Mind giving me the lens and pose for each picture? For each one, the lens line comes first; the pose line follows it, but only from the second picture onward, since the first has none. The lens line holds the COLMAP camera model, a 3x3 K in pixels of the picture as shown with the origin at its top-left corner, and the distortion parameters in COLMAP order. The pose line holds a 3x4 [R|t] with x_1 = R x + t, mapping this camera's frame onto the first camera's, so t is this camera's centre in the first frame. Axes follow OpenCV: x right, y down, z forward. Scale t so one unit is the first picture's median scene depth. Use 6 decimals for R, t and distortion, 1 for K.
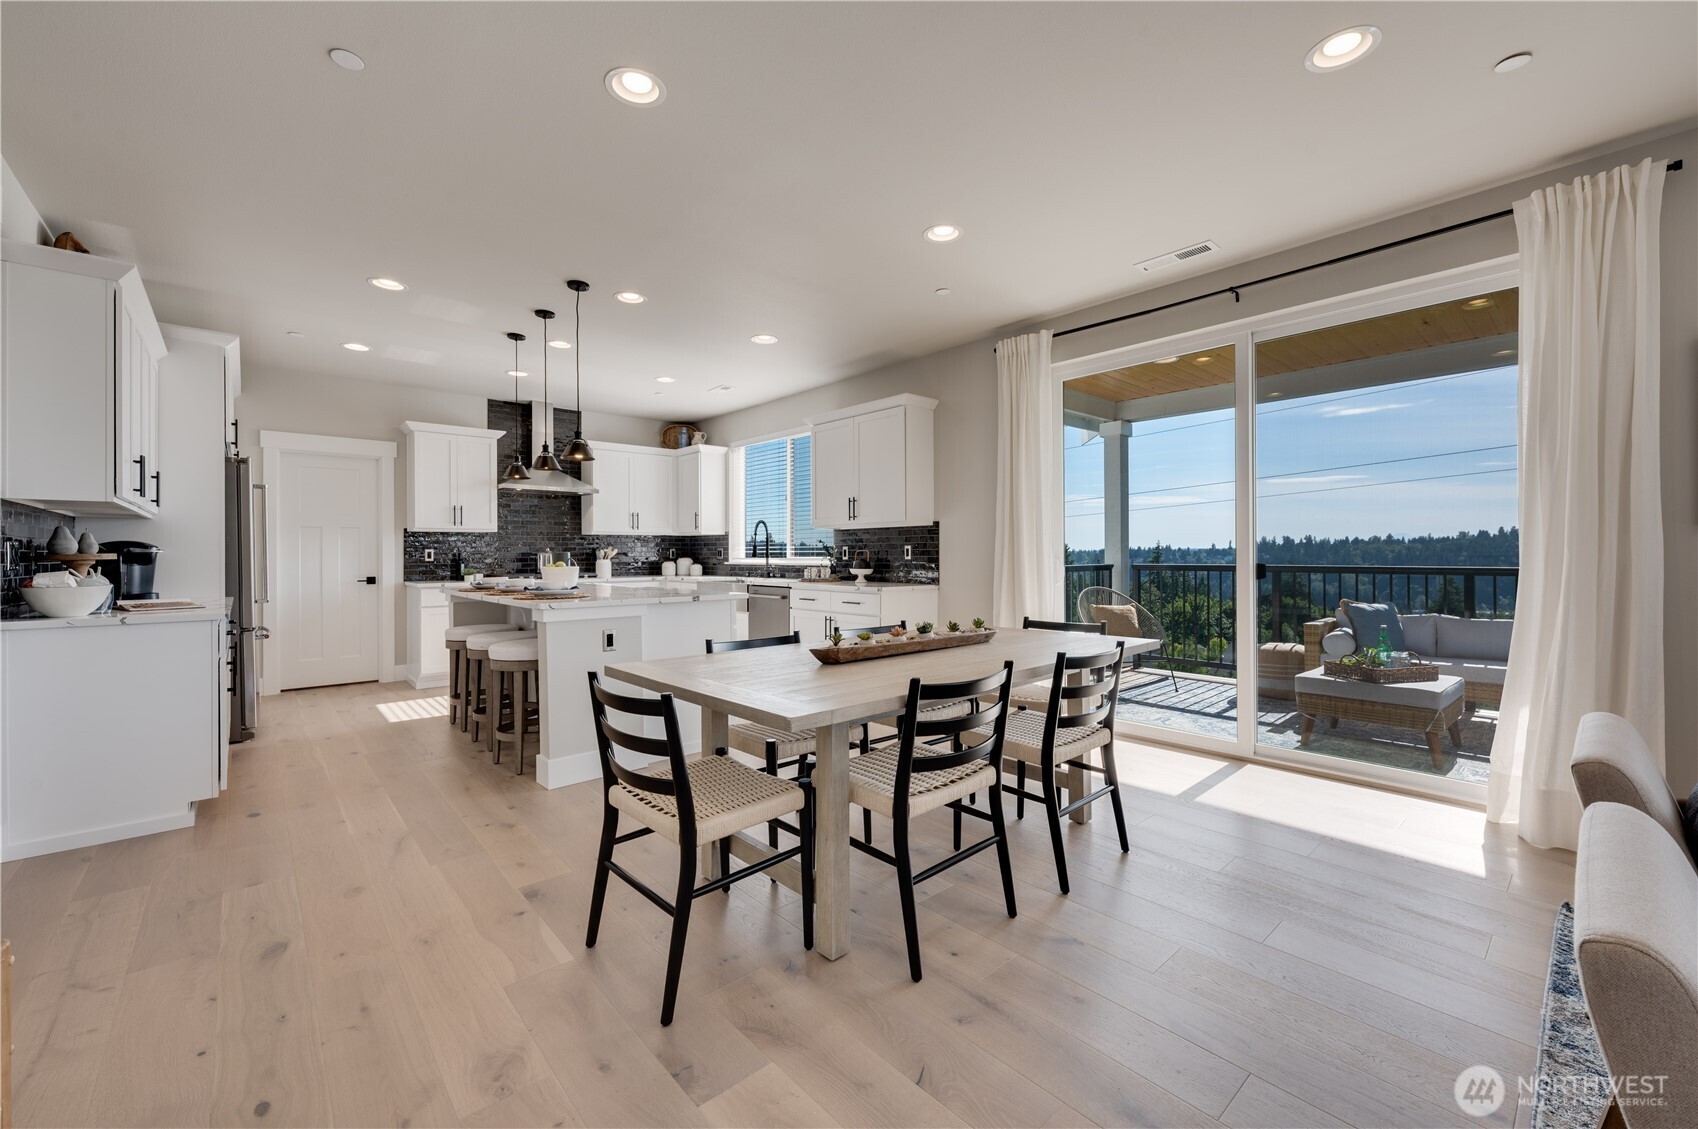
lens RADIAL K [[671.8, 0, 860.7], [0, 671.8, 565.2], [0, 0, 1]] dist [0.000488, -0.000025]
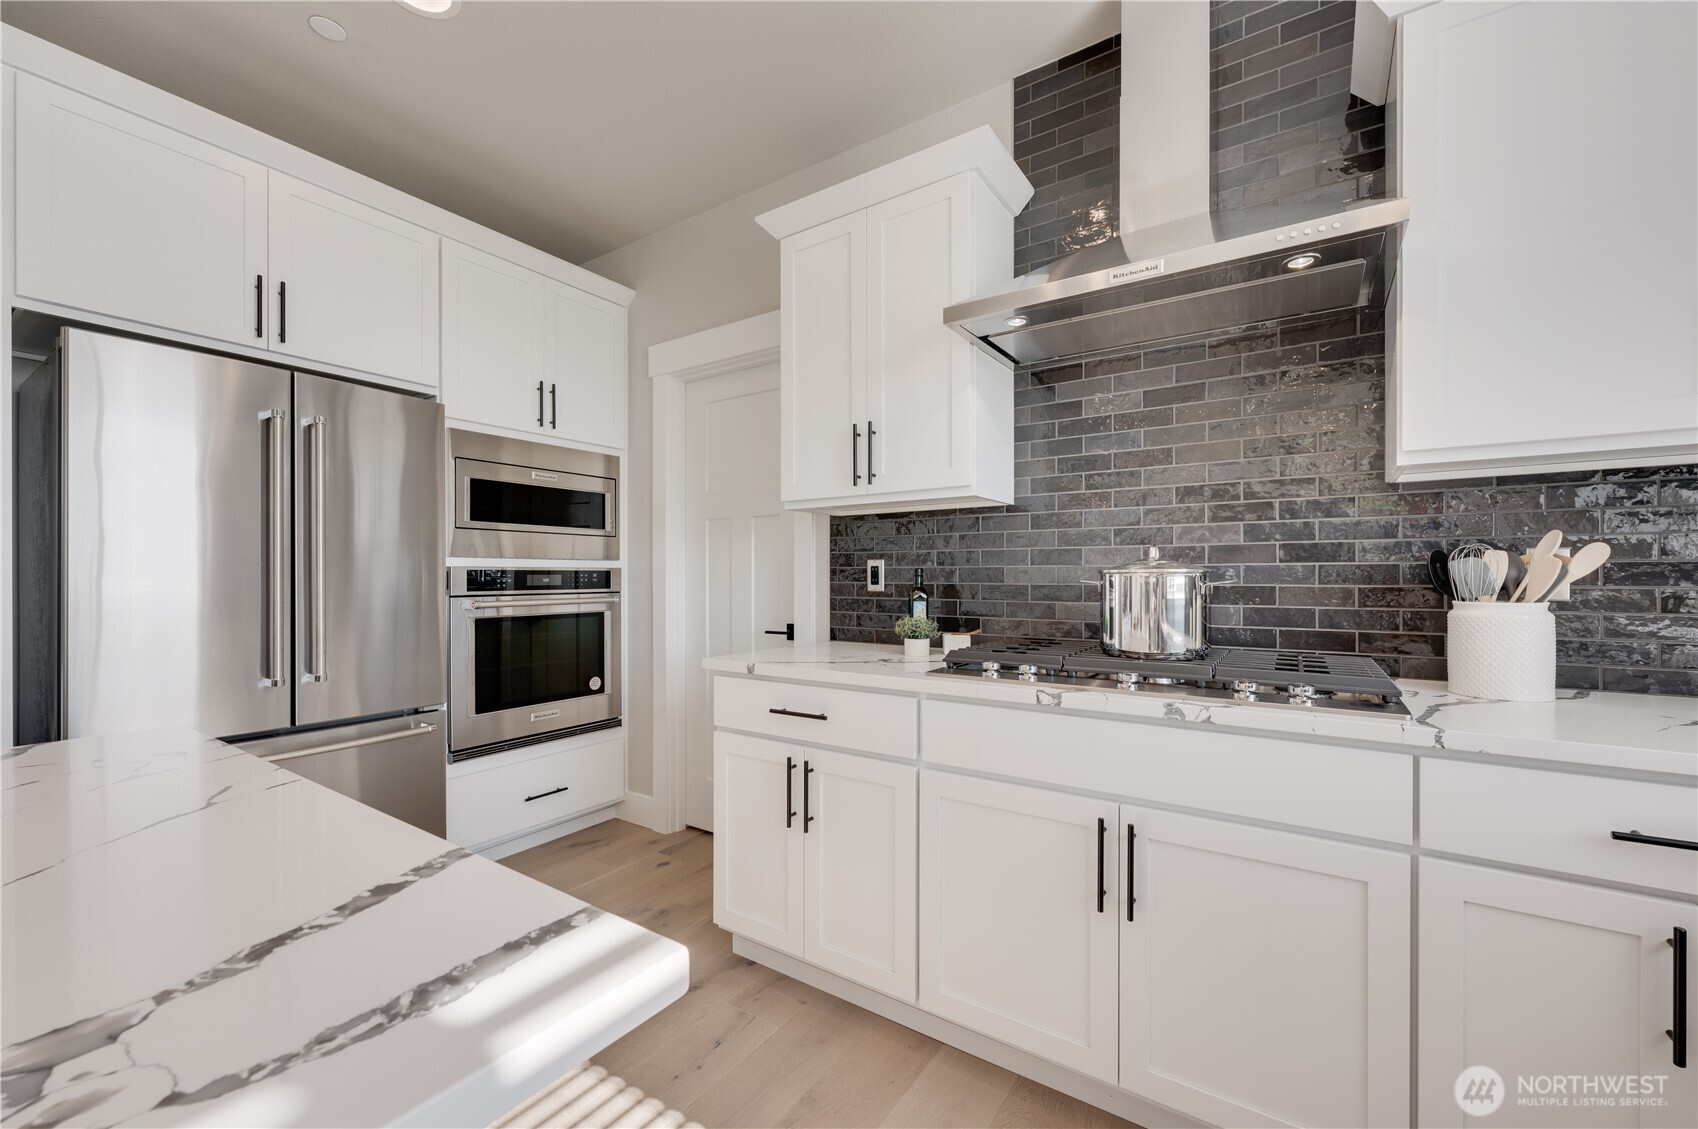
lens RADIAL K [[671.8, 0, 862.0], [0, 671.8, 579.0], [0, 0, 1]] dist [0.000488, -0.000025]
pose [[0.241407, 0.011008, -0.970362, -0.254917], [-0.014804, 0.999861, 0.007660, -0.014568], [0.970311, 0.012516, 0.241536, 0.826079]]
